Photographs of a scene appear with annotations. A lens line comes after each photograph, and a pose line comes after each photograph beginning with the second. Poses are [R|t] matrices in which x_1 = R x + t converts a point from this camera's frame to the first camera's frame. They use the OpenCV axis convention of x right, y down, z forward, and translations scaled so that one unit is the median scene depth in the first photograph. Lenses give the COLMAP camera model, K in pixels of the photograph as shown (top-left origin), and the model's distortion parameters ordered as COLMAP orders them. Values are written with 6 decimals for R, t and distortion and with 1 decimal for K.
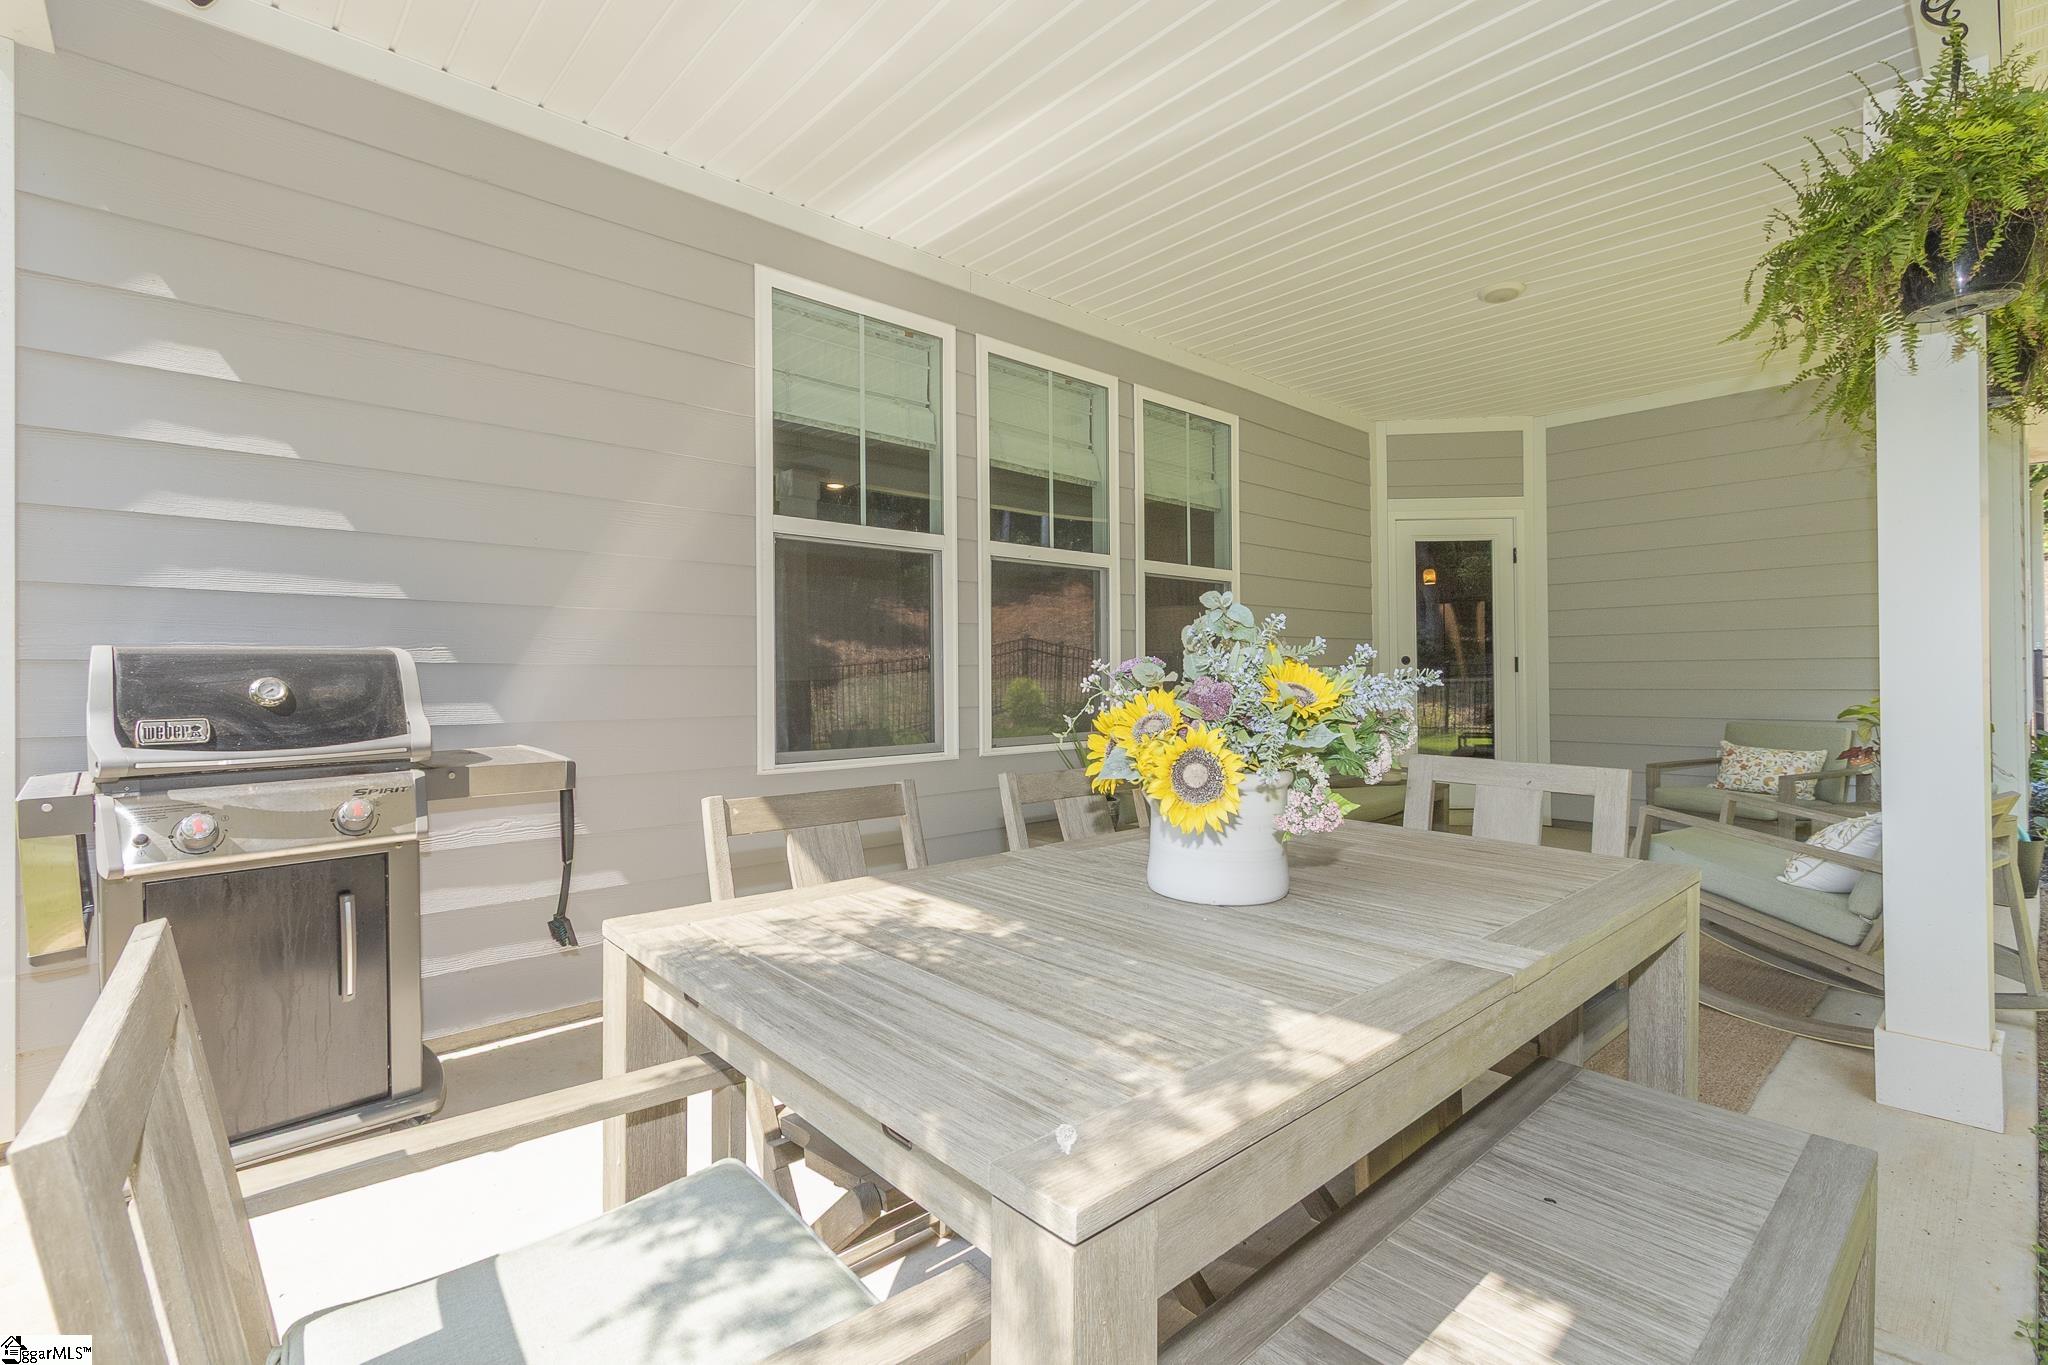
lens RADIAL K [[932.2, 0, 1022.4], [0, 932.2, 672.0], [0, 0, 1]] dist [0.004096, -0.000297]
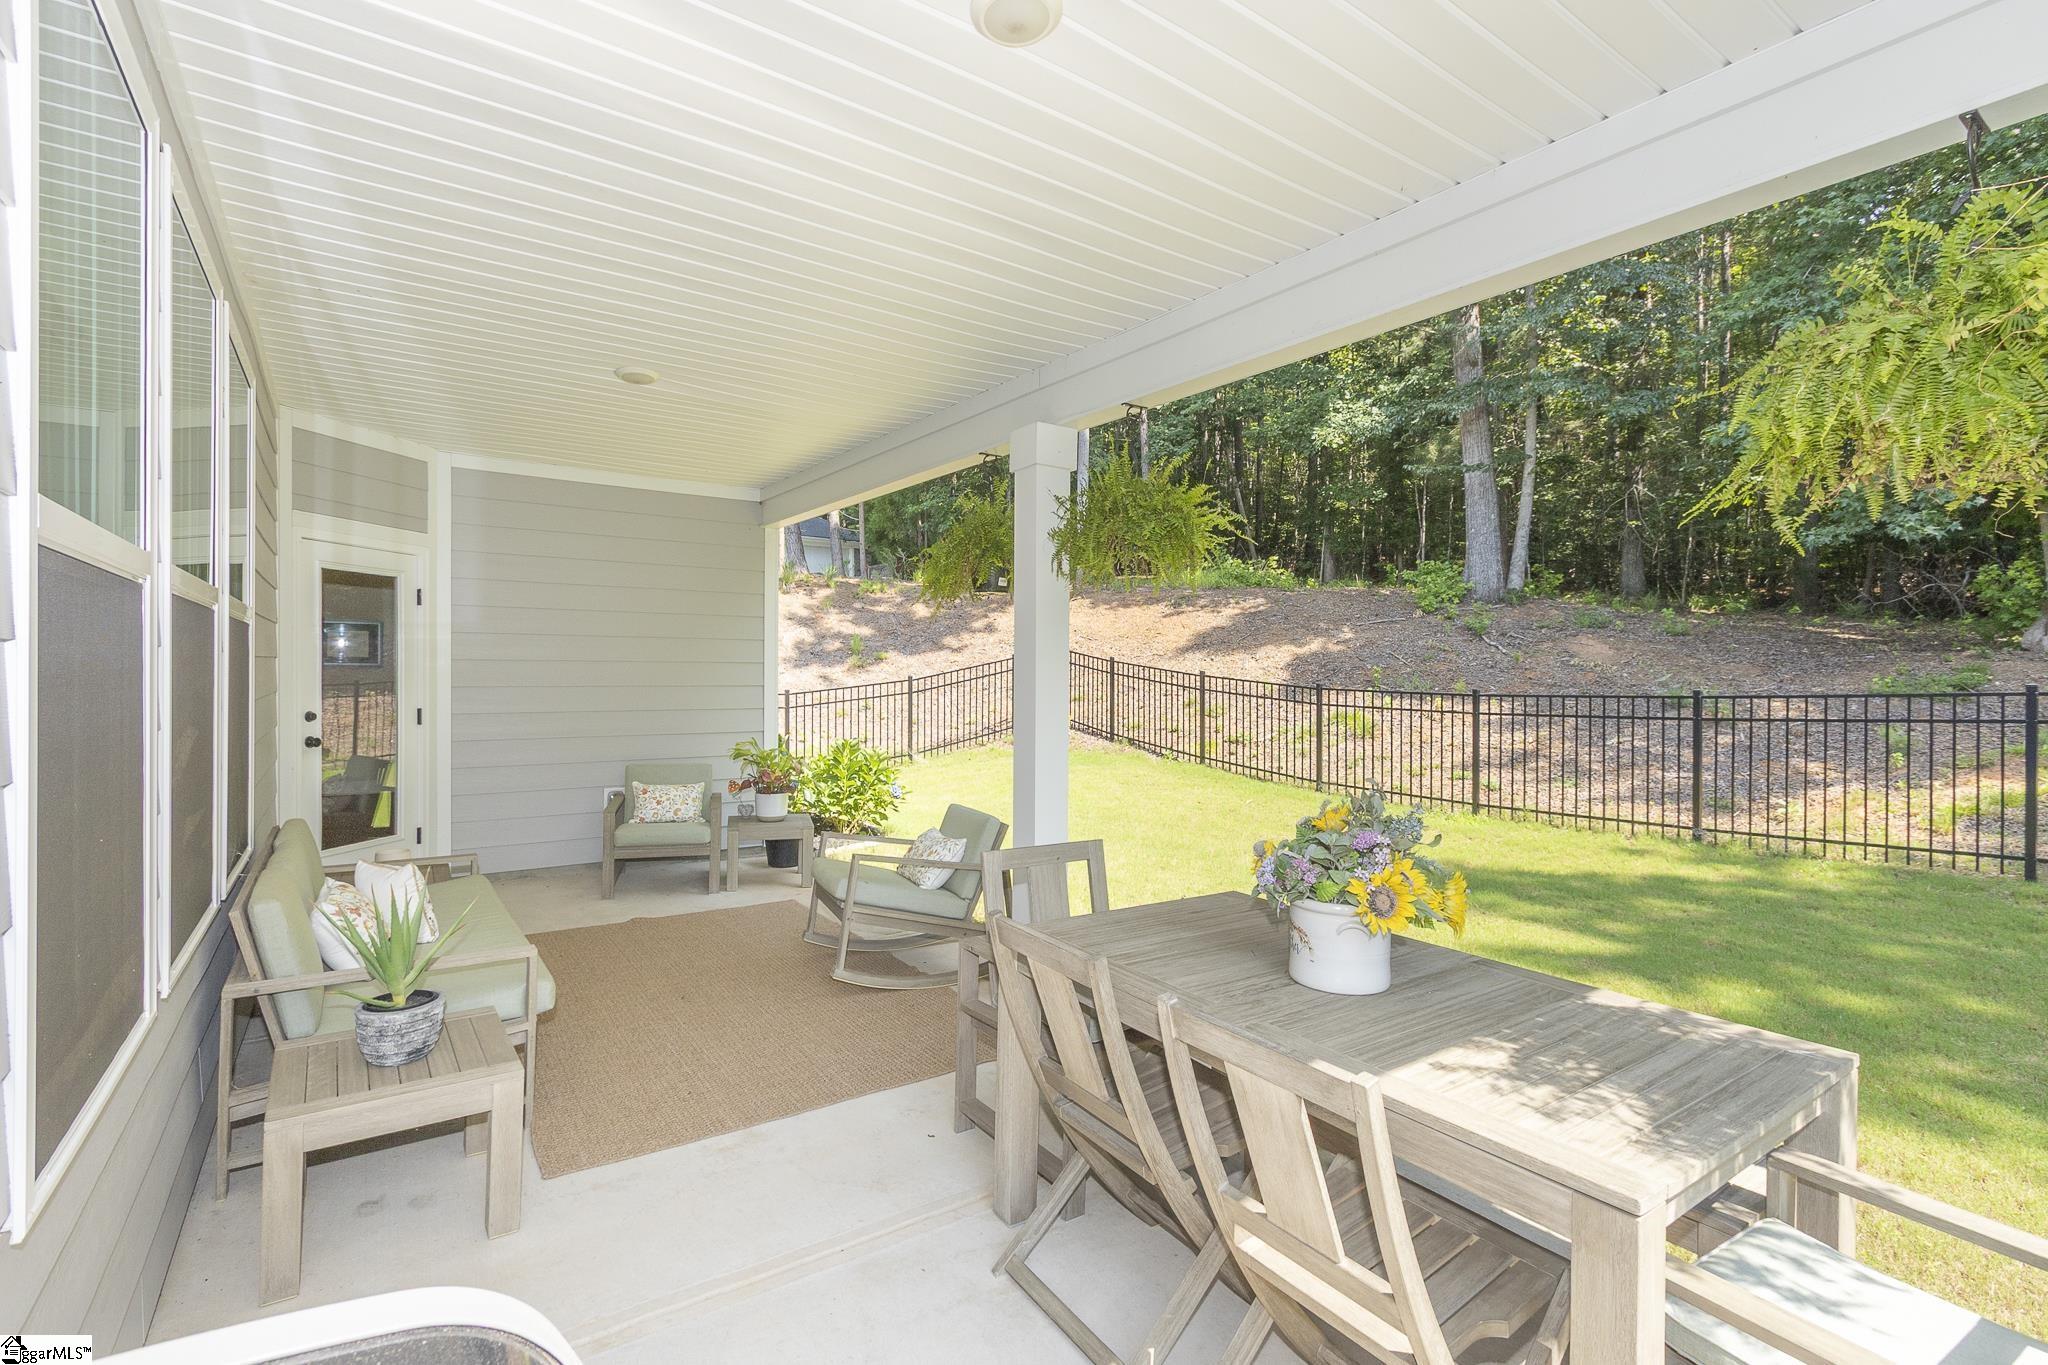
lens RADIAL K [[932.2, 0, 1011.3], [0, 932.2, 676.5], [0, 0, 1]] dist [0.004096, -0.000297]
pose [[0.128140, 0.001061, 0.991755, -0.572986], [-0.011276, 0.999936, 0.000387, -0.102930], [-0.991692, -0.011233, 0.128144, 0.587136]]
